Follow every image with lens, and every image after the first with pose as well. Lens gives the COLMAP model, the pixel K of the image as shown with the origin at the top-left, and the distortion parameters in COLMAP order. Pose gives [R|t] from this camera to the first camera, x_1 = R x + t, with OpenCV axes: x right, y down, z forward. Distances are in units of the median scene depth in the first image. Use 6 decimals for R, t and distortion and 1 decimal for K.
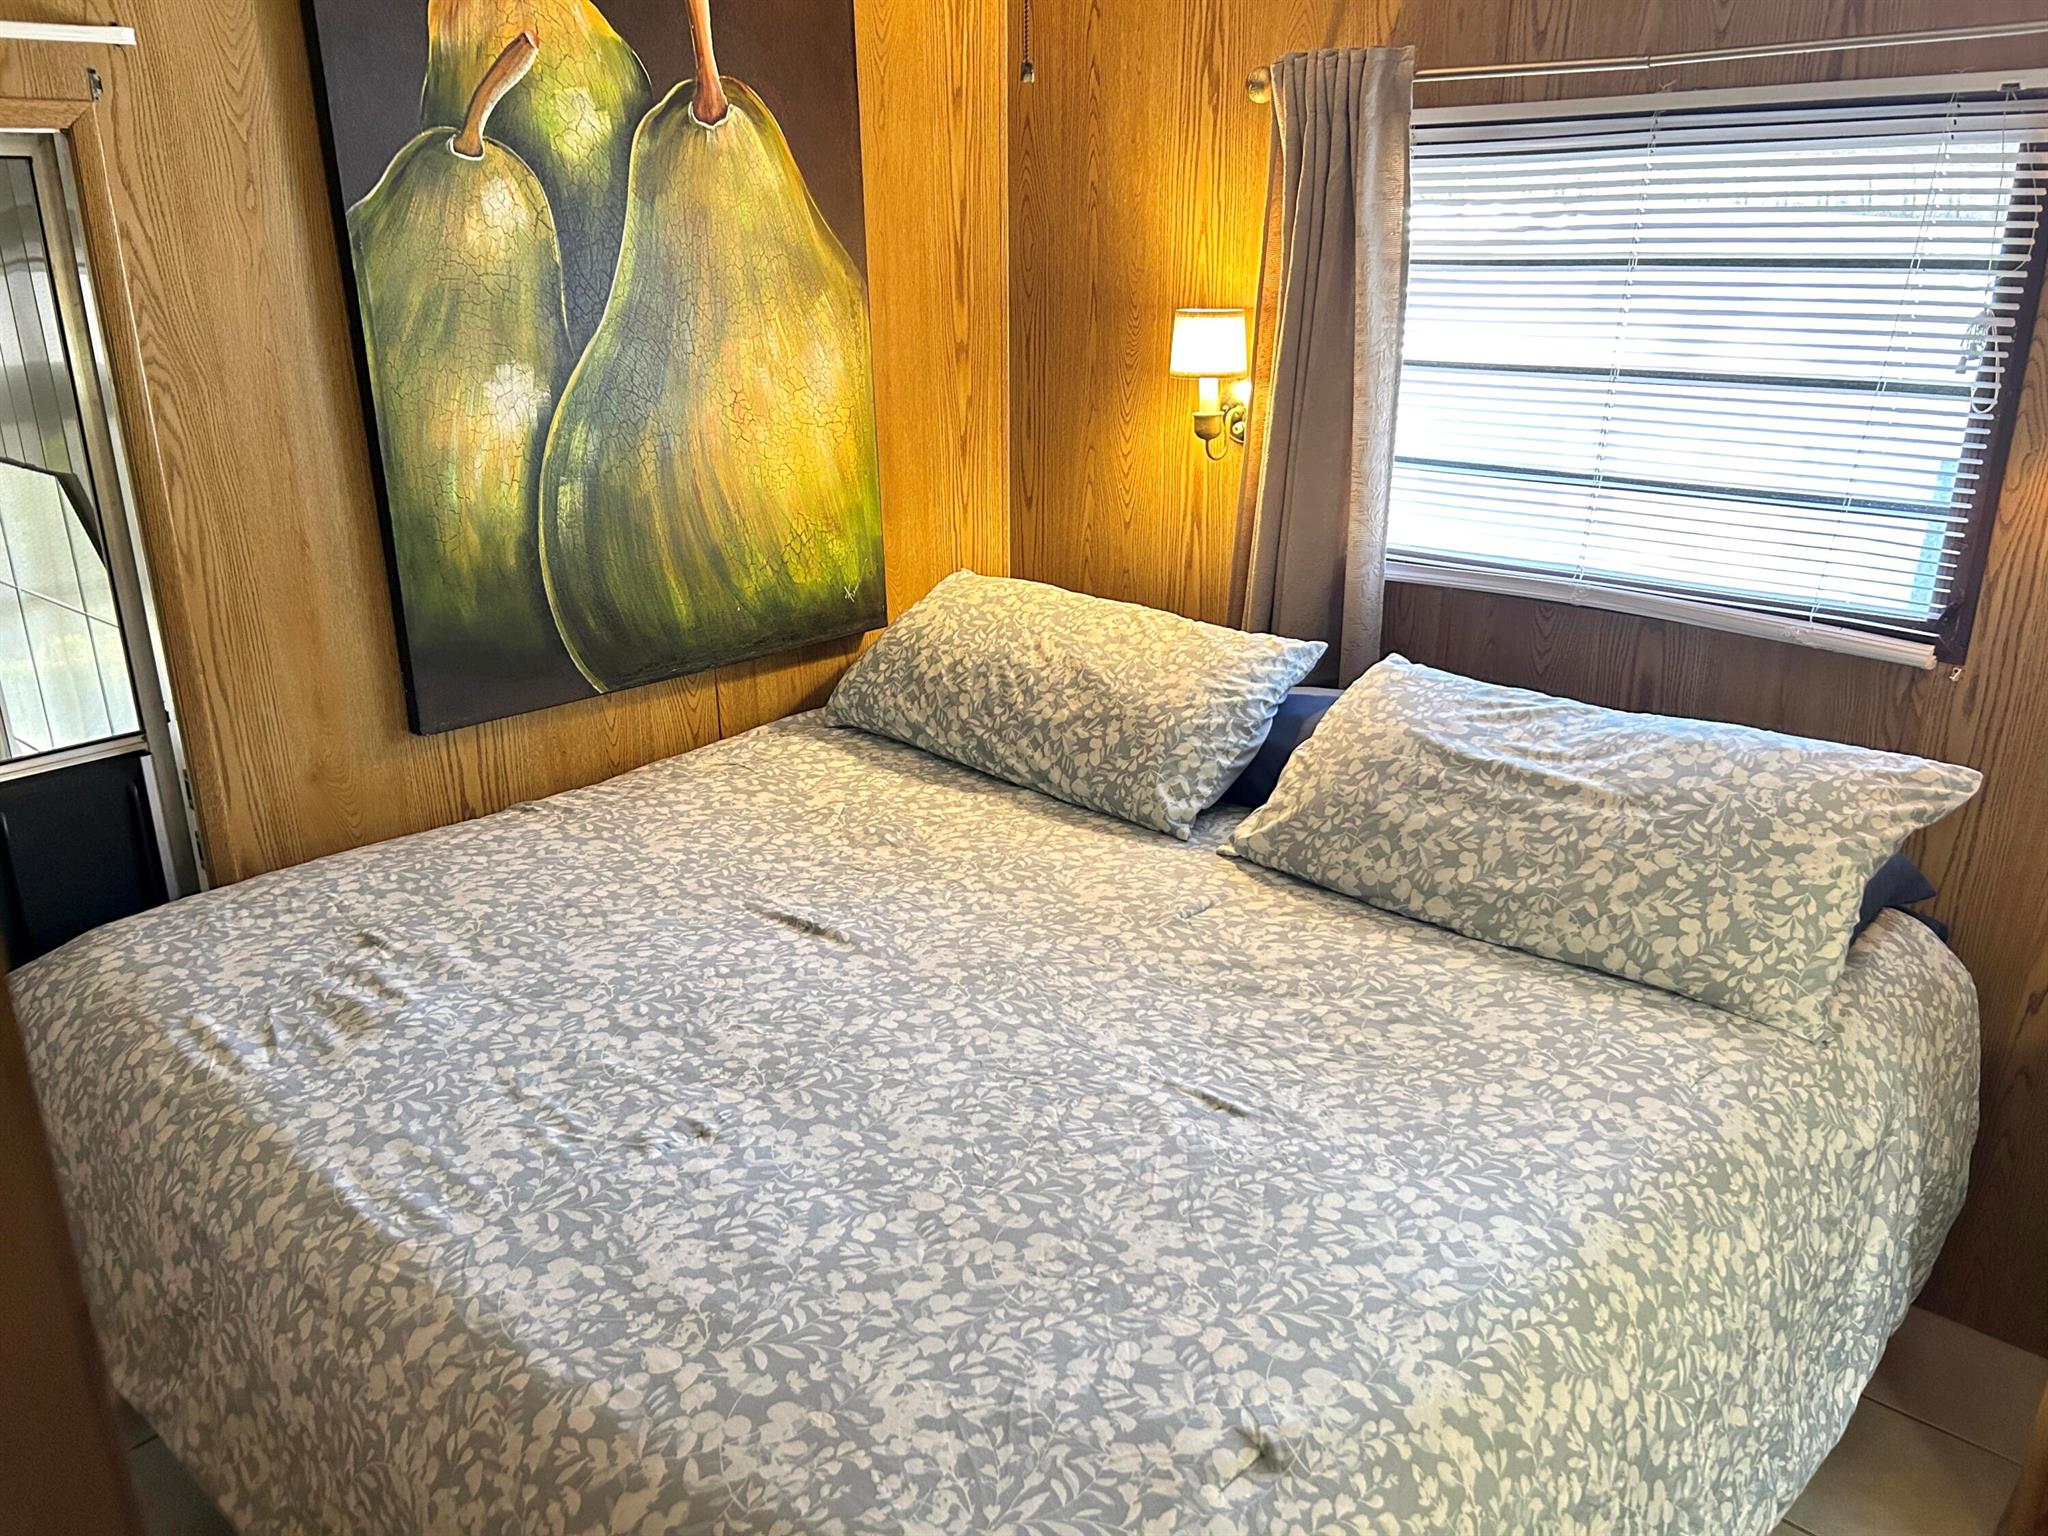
lens RADIAL K [[1535.8, 0, 1044.3], [0, 1535.8, 776.3], [0, 0, 1]] dist [0.051516, -0.059961]
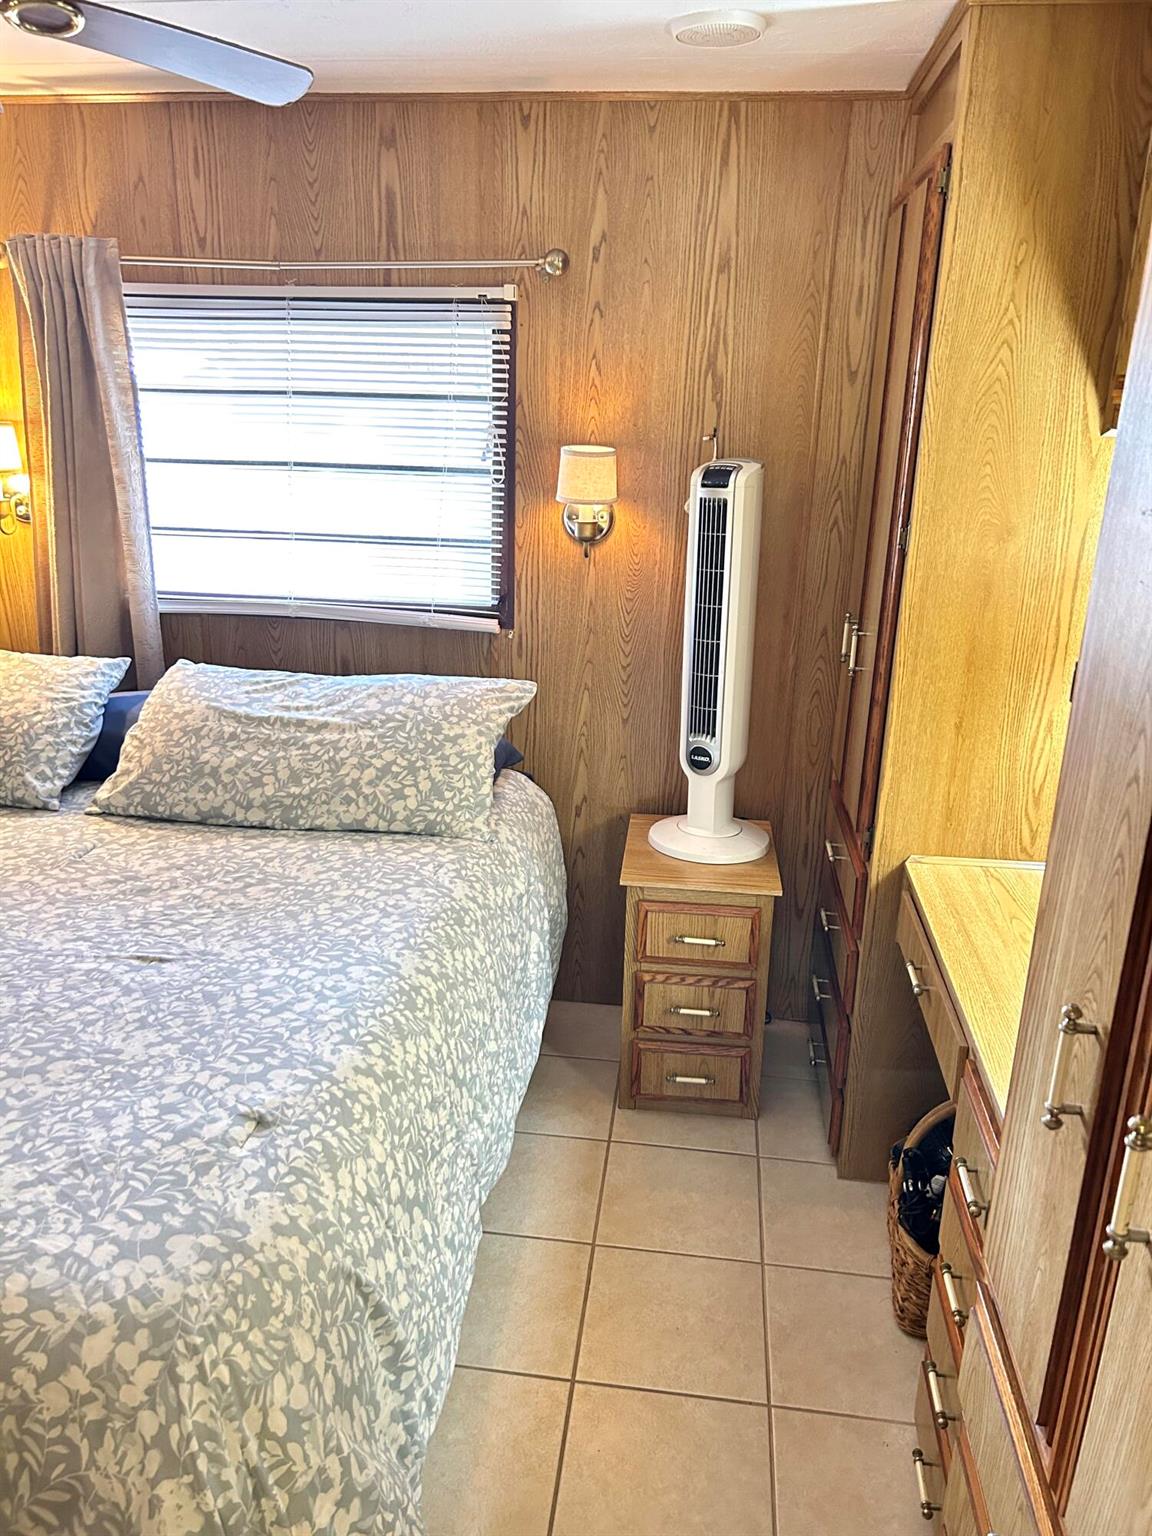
lens RADIAL K [[1151.8, 0, 576.4], [0, 1151.8, 782.0], [0, 0, 1]] dist [0.051516, -0.059961]
pose [[0.808828, -0.168110, 0.563504, -0.125850], [0.172150, 0.983975, 0.046453, 0.056026], [-0.562283, 0.059435, 0.824806, -0.116410]]
